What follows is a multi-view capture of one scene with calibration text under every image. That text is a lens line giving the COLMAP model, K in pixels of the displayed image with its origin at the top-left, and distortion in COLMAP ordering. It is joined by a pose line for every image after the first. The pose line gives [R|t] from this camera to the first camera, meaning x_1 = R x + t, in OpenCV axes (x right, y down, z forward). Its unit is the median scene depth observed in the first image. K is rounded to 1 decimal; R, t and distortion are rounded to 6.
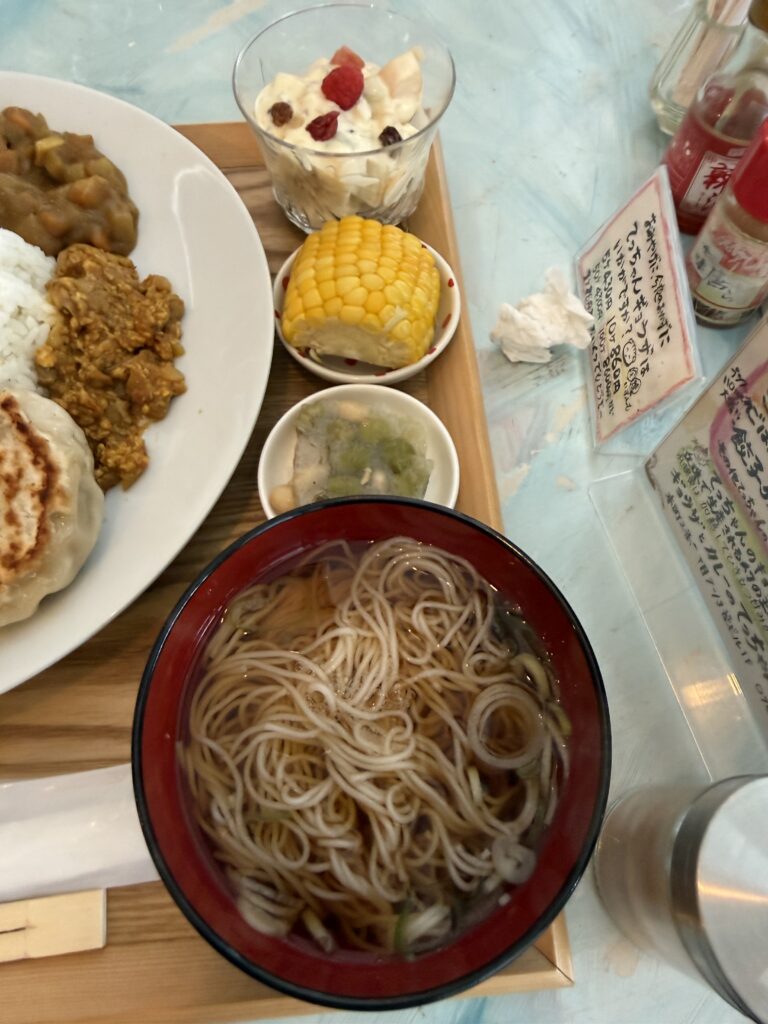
lens RADIAL K [[741.3, 0, 381.6], [0, 741.3, 457.8], [0, 0, 1]] dist [0.000528, -0.009243]
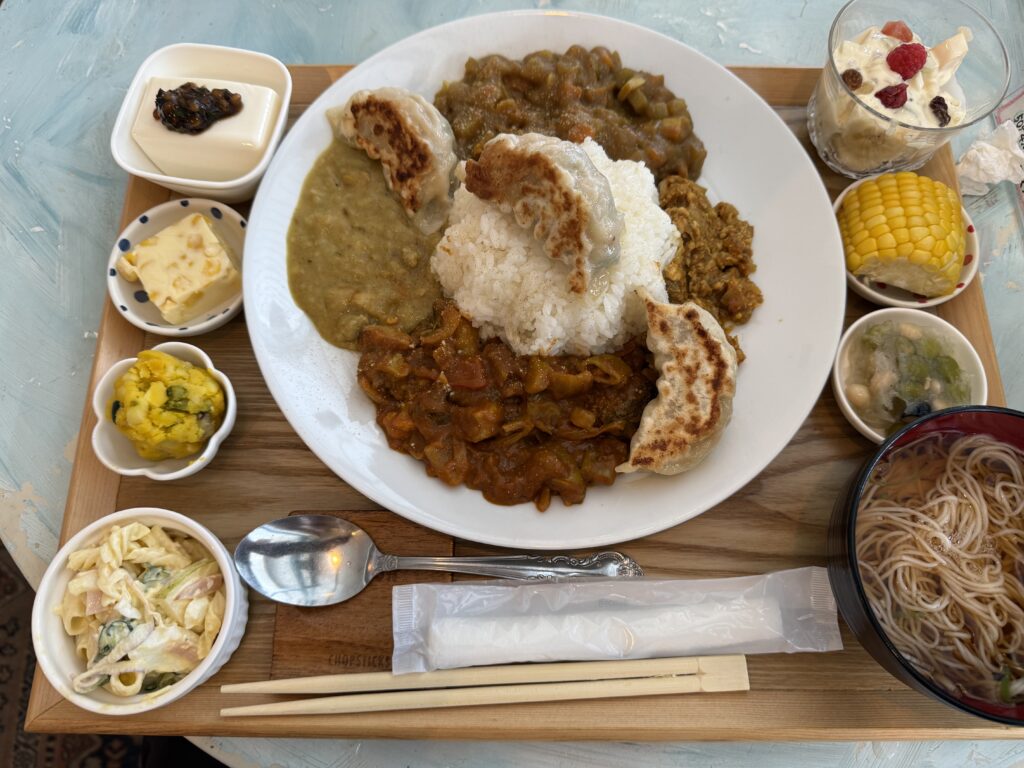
lens RADIAL K [[741.3, 0, 521.4], [0, 741.3, 390.5], [0, 0, 1]] dist [0.000528, -0.009243]
pose [[0.996638, 0.076471, -0.029412, -0.750906], [-0.072209, 0.989438, 0.125692, -0.082066], [0.038713, -0.123145, 0.991633, -0.381621]]
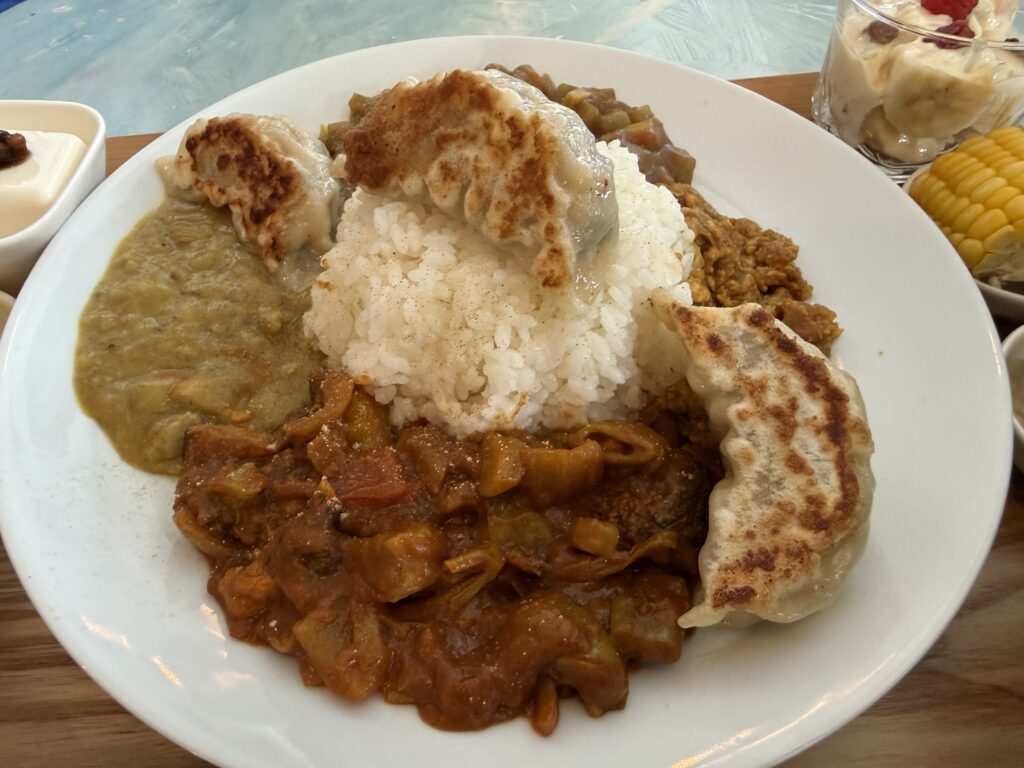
lens RADIAL K [[741.3, 0, 466.6], [0, 741.3, 381.2], [0, 0, 1]] dist [0.000528, -0.009243]
pose [[0.998781, -0.043880, -0.022605, -0.776826], [0.037974, 0.975641, -0.216061, 0.142827], [0.031535, 0.214939, 0.976118, 0.246279]]
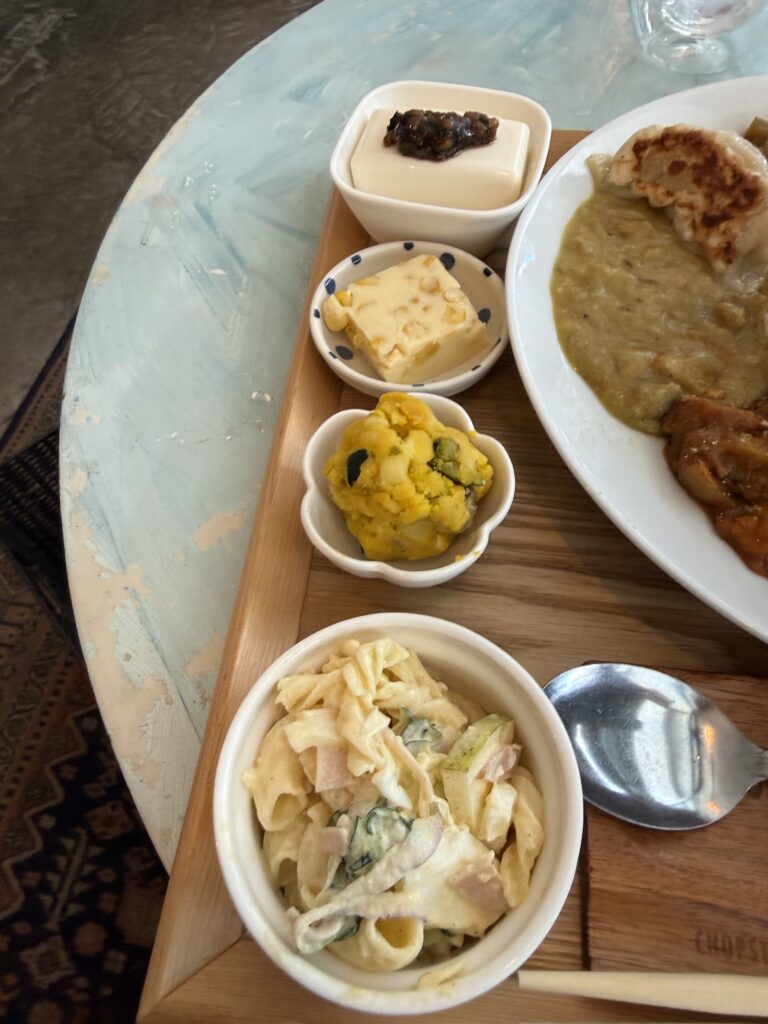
lens RADIAL K [[741.3, 0, 378.6], [0, 741.3, 443.9], [0, 0, 1]] dist [0.000528, -0.009243]
pose [[0.980915, 0.134740, -0.140178, -1.373623], [-0.154922, 0.977268, -0.144728, 0.274277], [0.117490, 0.163683, 0.979492, 0.054499]]
